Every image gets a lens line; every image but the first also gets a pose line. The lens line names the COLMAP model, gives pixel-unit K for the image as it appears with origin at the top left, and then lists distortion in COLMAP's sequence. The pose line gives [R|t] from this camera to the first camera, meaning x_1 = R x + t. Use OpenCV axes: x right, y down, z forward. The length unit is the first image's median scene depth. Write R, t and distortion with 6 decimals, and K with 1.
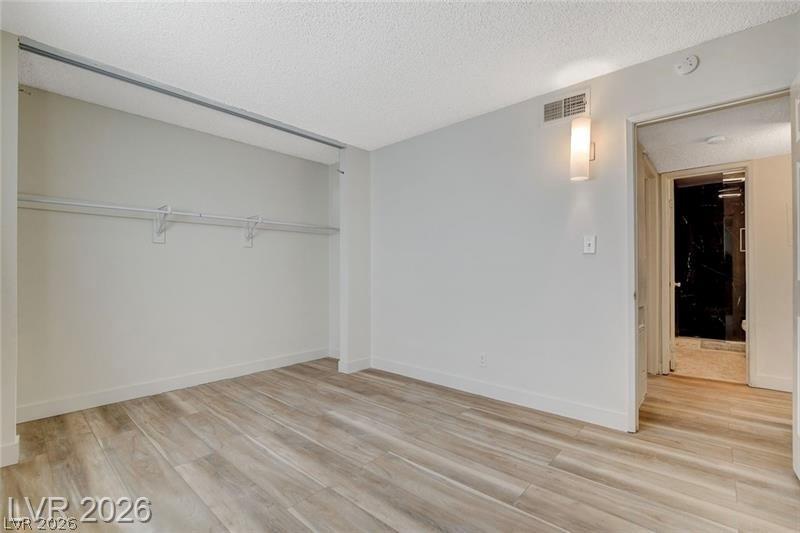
lens RADIAL K [[356.2, 0, 398.5], [0, 356.2, 271.1], [0, 0, 1]] dist [-0.036862, 0.004183]
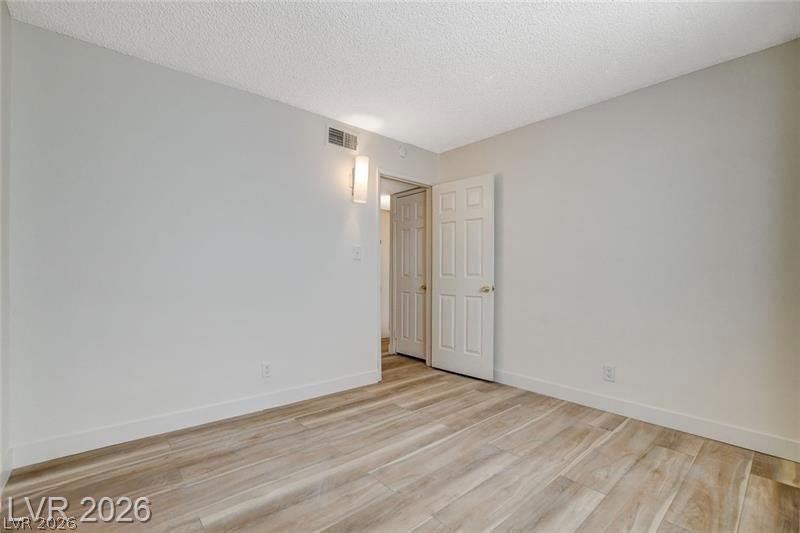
lens RADIAL K [[356.2, 0, 399.8], [0, 356.2, 269.5], [0, 0, 1]] dist [-0.036862, 0.004183]
pose [[0.125461, 0.008956, 0.992058, -0.792556], [-0.004886, 0.999953, -0.008409, 0.000672], [-0.992087, -0.003792, 0.125499, 0.703508]]
